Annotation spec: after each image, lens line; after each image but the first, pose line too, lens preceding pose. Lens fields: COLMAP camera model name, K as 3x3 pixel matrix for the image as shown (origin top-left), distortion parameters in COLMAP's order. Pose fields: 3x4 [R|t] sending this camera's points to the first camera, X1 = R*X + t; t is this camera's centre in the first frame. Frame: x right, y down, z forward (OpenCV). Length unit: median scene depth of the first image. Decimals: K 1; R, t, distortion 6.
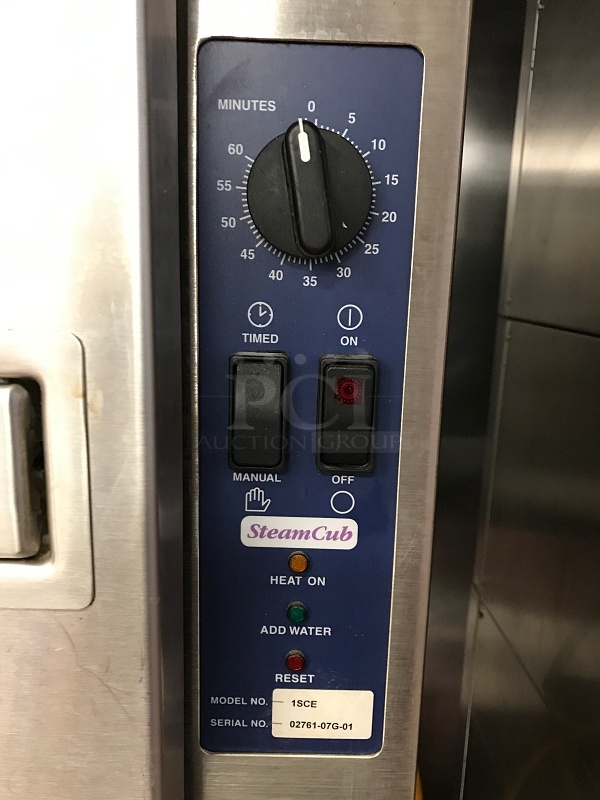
lens RADIAL K [[663.4, 0, 302.3], [0, 663.4, 402.4], [0, 0, 1]] dist [0.029473, -0.024281]
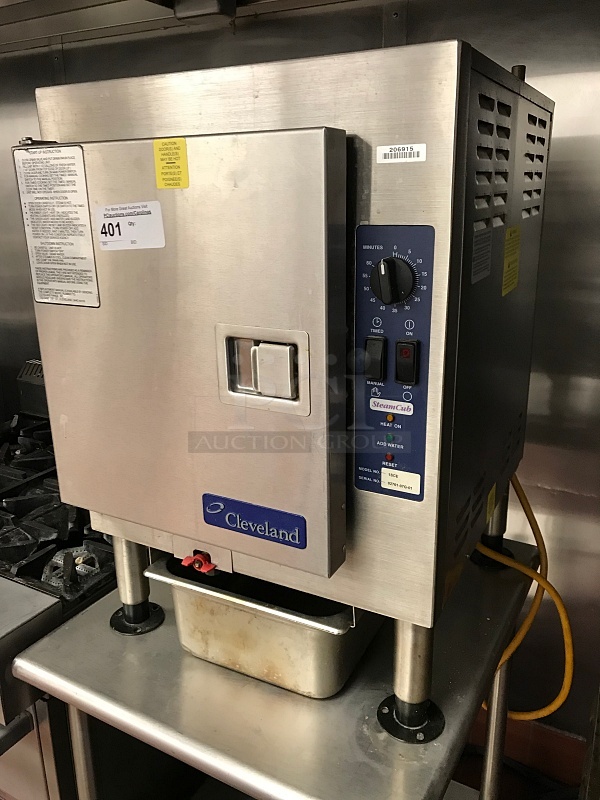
lens RADIAL K [[663.4, 0, 300.4], [0, 663.4, 402.7], [0, 0, 1]] dist [0.029473, -0.024281]
pose [[0.880023, 0.101315, -0.464000, 0.886416], [-0.052367, 0.991724, 0.117224, -0.102064], [0.472036, -0.078861, 0.878045, -1.435609]]
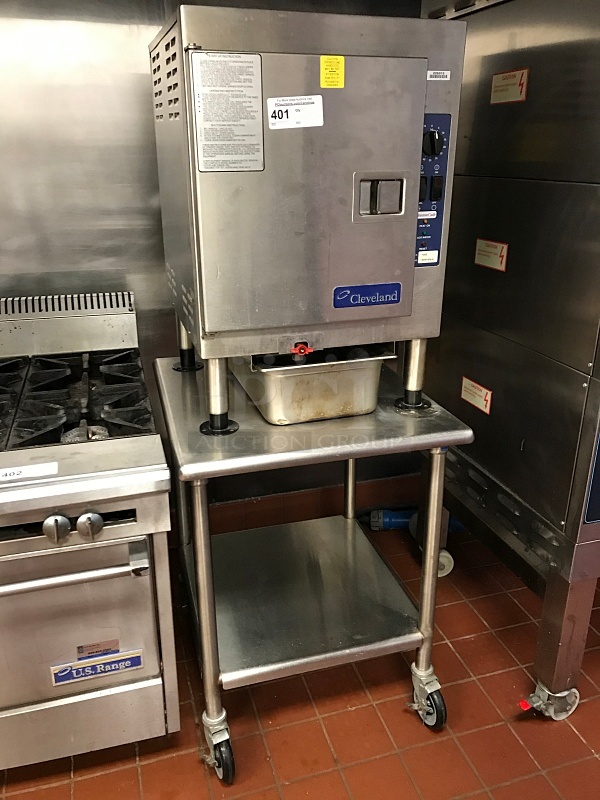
lens RADIAL K [[663.4, 0, 301.5], [0, 663.4, 394.8], [0, 0, 1]] dist [0.029473, -0.024281]
pose [[0.952336, -0.137214, 0.272447, -2.399706], [0.085690, 0.977495, 0.192772, 0.471529], [-0.292767, -0.160238, 0.942662, -3.566252]]
